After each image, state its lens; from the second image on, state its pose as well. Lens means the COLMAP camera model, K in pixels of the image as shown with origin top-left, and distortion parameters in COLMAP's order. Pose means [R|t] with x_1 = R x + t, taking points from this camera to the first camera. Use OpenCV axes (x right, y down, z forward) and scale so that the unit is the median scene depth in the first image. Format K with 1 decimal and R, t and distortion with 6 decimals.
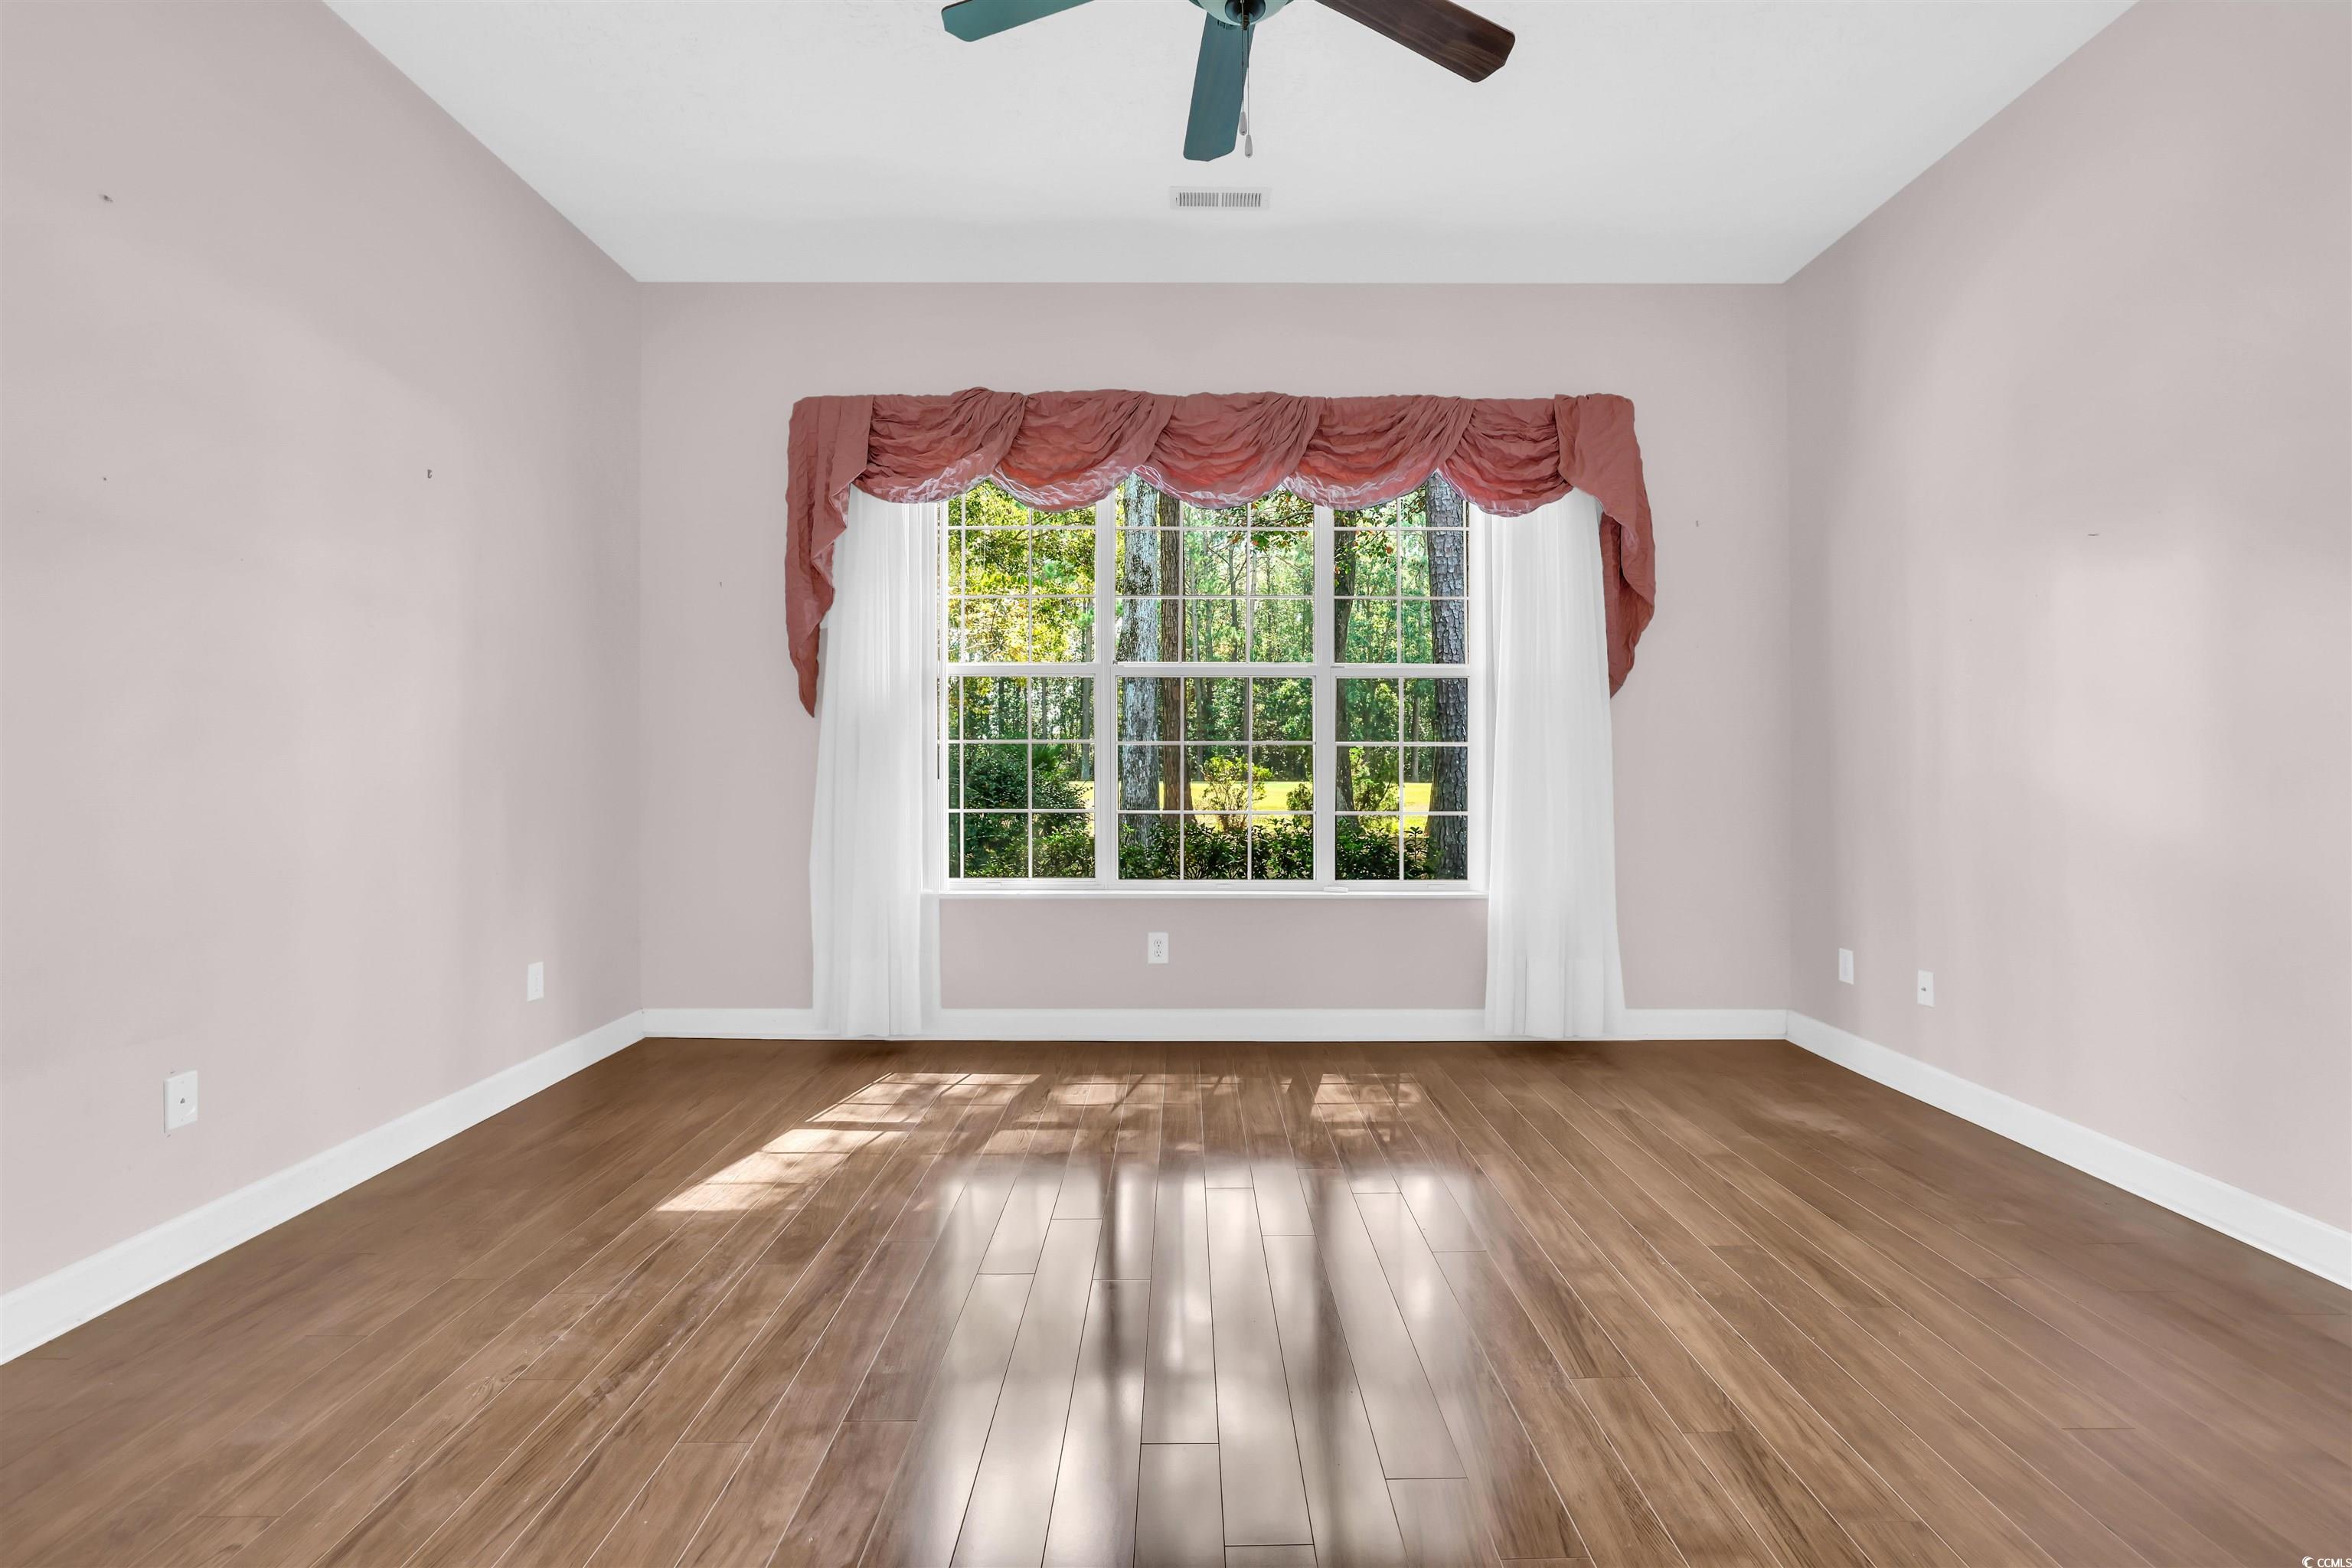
lens RADIAL K [[1007.2, 0, 1182.0], [0, 1007.2, 773.2], [0, 0, 1]] dist [-0.034113, 0.007758]
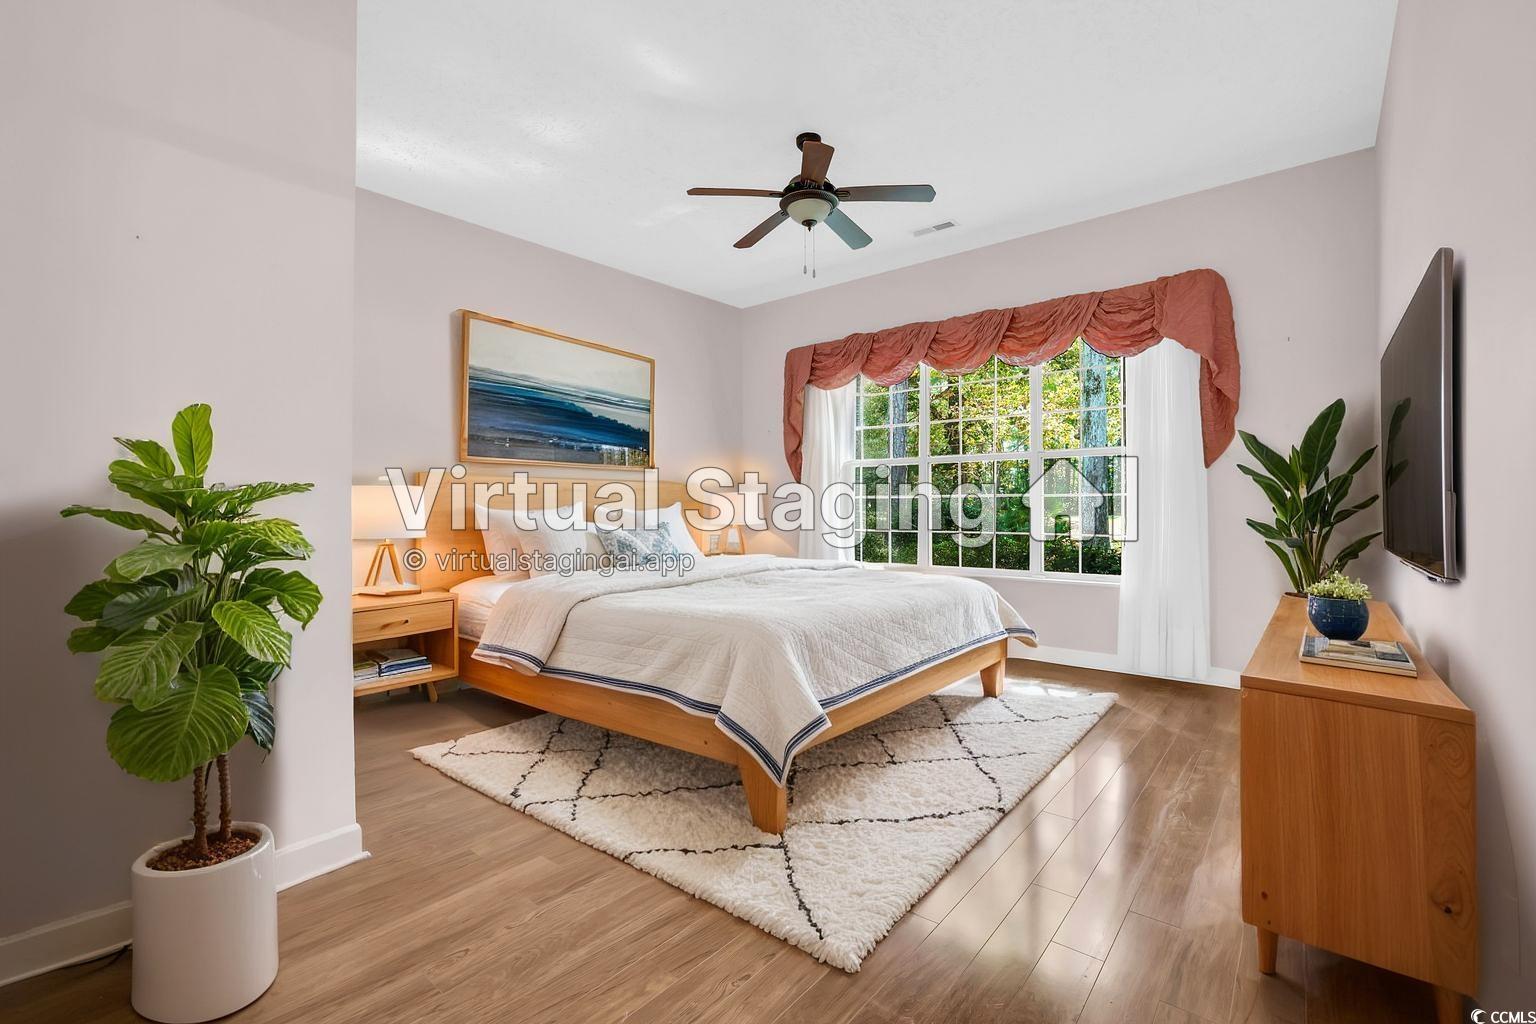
lens RADIAL K [[664.9, 0, 771.7], [0, 664.9, 511.8], [0, 0, 1]] dist [-0.013177, -0.000098]
pose [[0.772505, 0.002635, -0.635003, 0.577313], [-0.002160, 0.999997, 0.001521, -0.000709], [0.635005, 0.000196, 0.772508, -0.226259]]
